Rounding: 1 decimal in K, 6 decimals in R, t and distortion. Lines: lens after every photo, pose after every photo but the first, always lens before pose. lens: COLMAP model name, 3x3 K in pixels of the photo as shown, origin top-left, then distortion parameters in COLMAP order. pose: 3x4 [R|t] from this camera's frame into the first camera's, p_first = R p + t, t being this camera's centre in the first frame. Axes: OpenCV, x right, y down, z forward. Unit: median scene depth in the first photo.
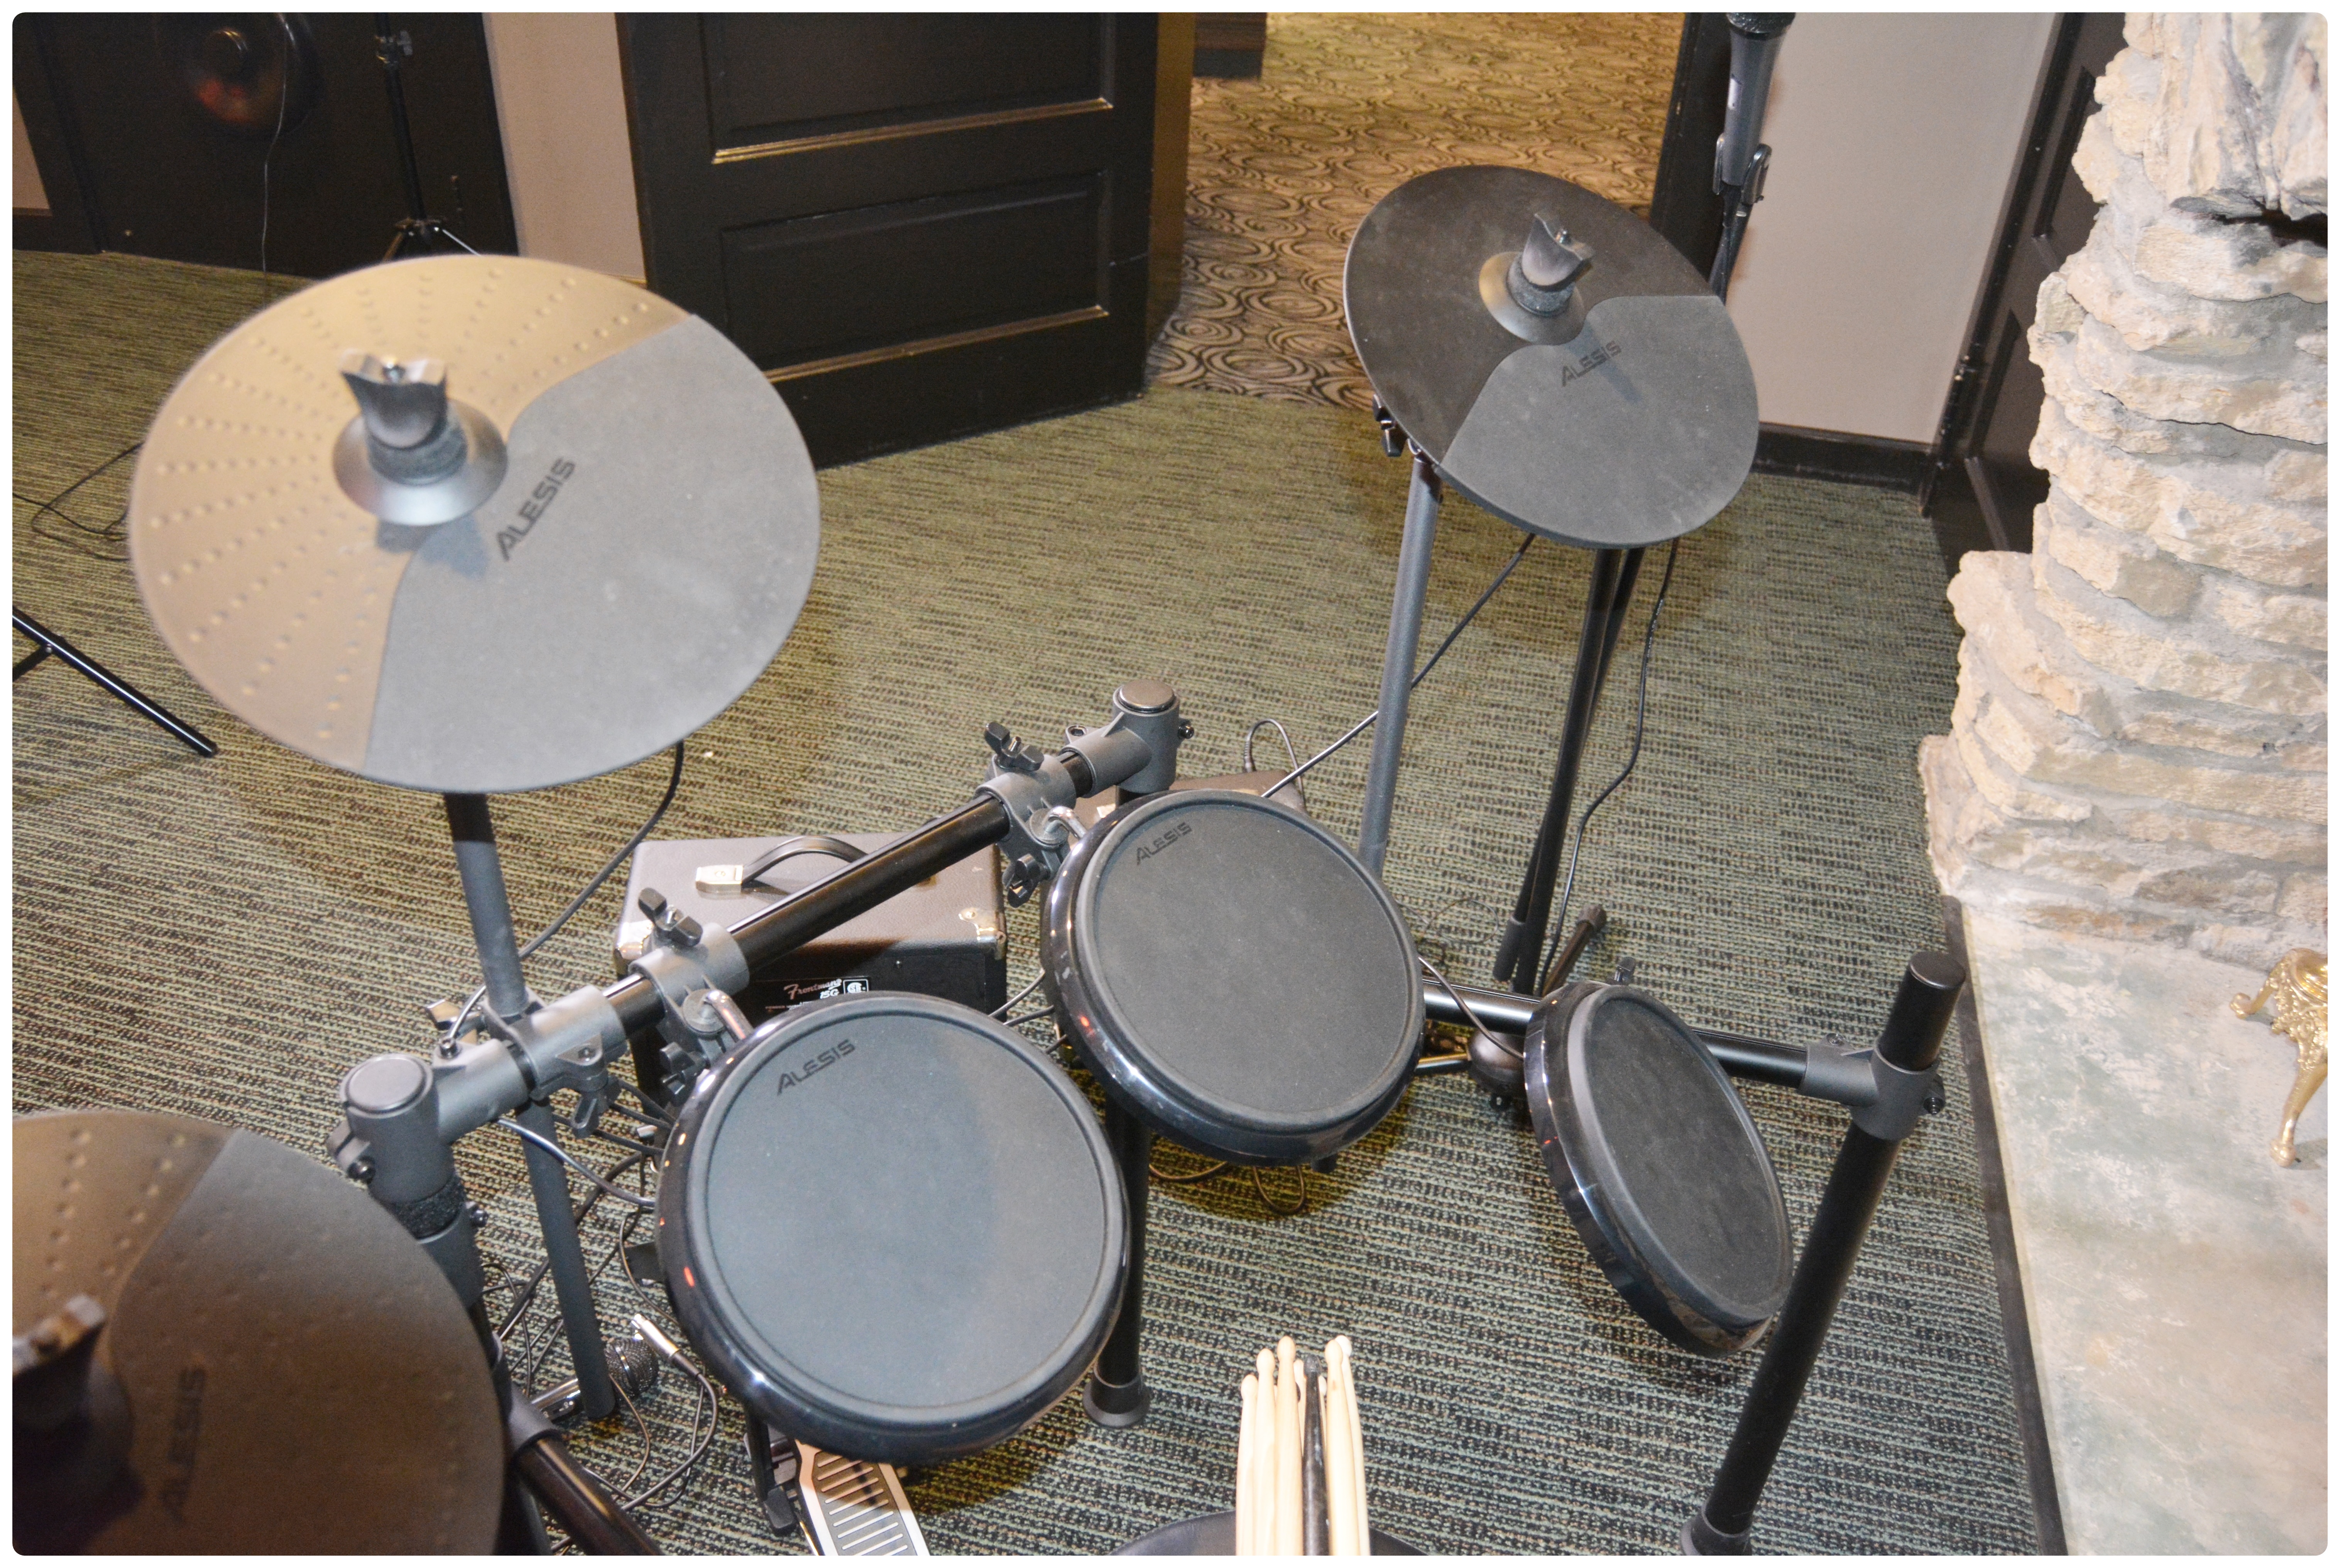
lens RADIAL K [[1824.9, 0, 1175.2], [0, 1824.9, 791.5], [0, 0, 1]] dist [-0.075681, 0.003855]
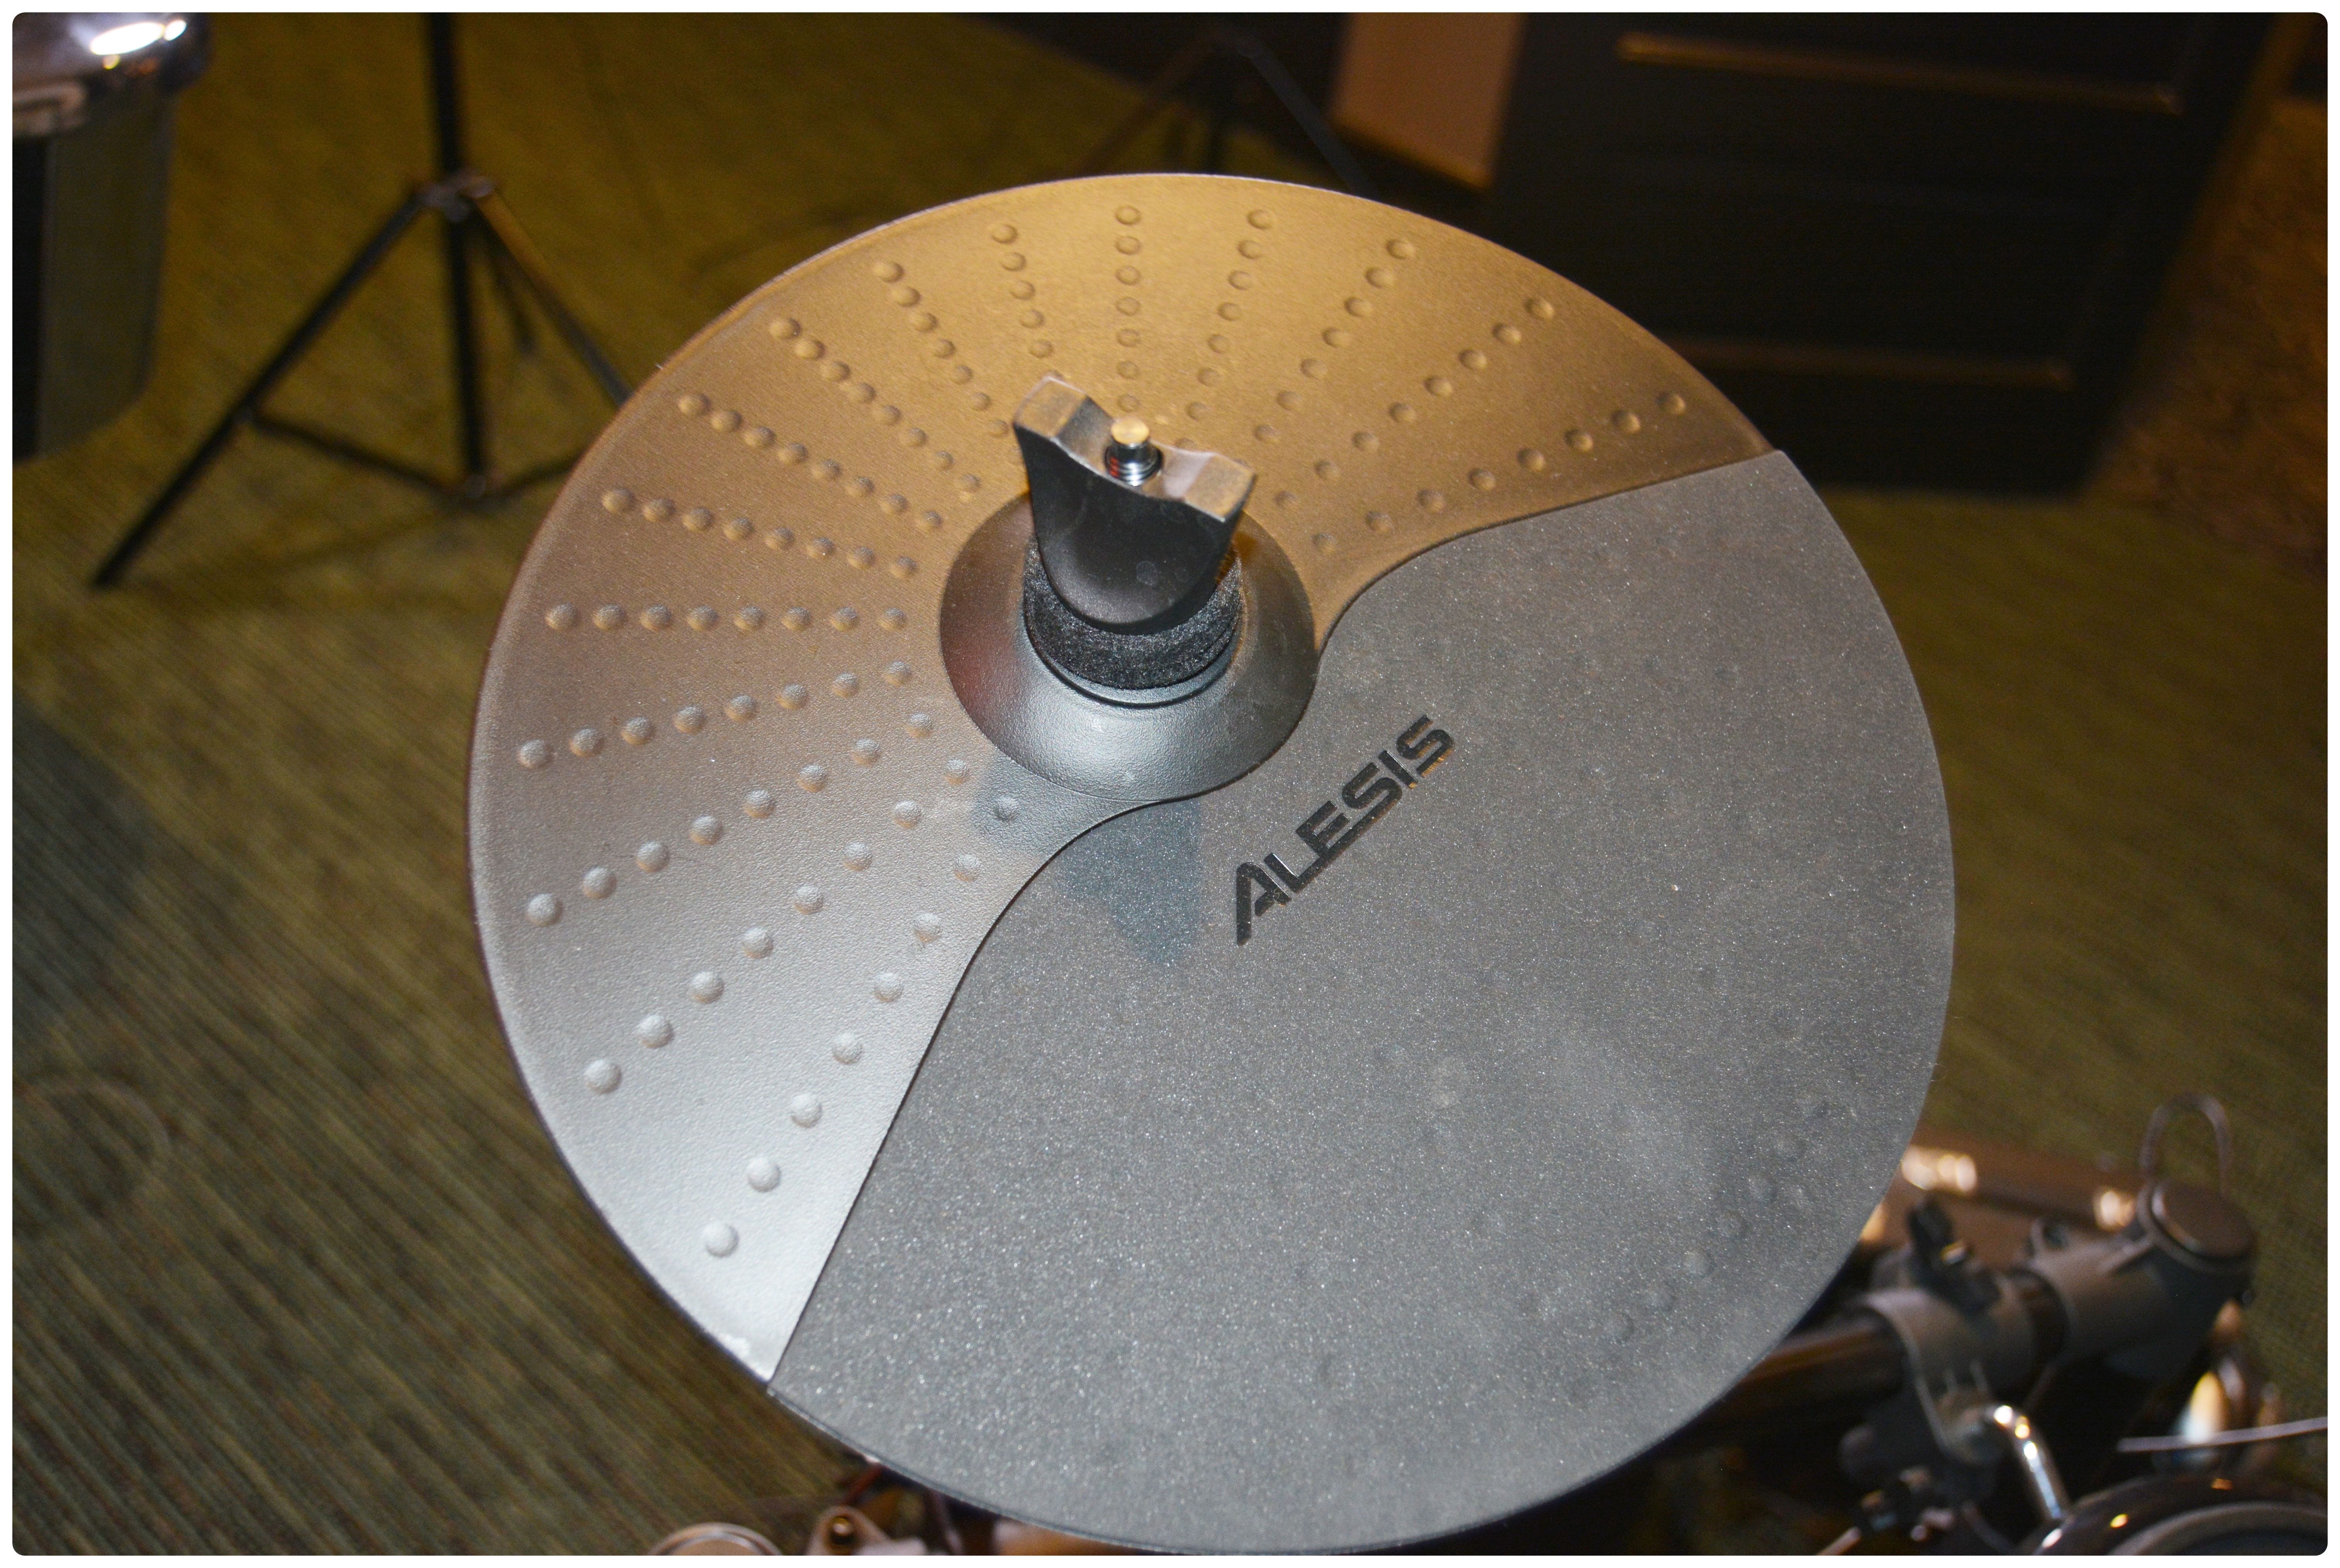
lens RADIAL K [[2168.0, 0, 1168.1], [0, 2168.0, 782.2], [0, 0, 1]] dist [-0.073522, 0.000000]
pose [[0.899118, 0.314963, -0.303951, -0.237268], [-0.317587, 0.947292, 0.042157, -0.175147], [0.301208, 0.058627, 0.951755, 0.495675]]
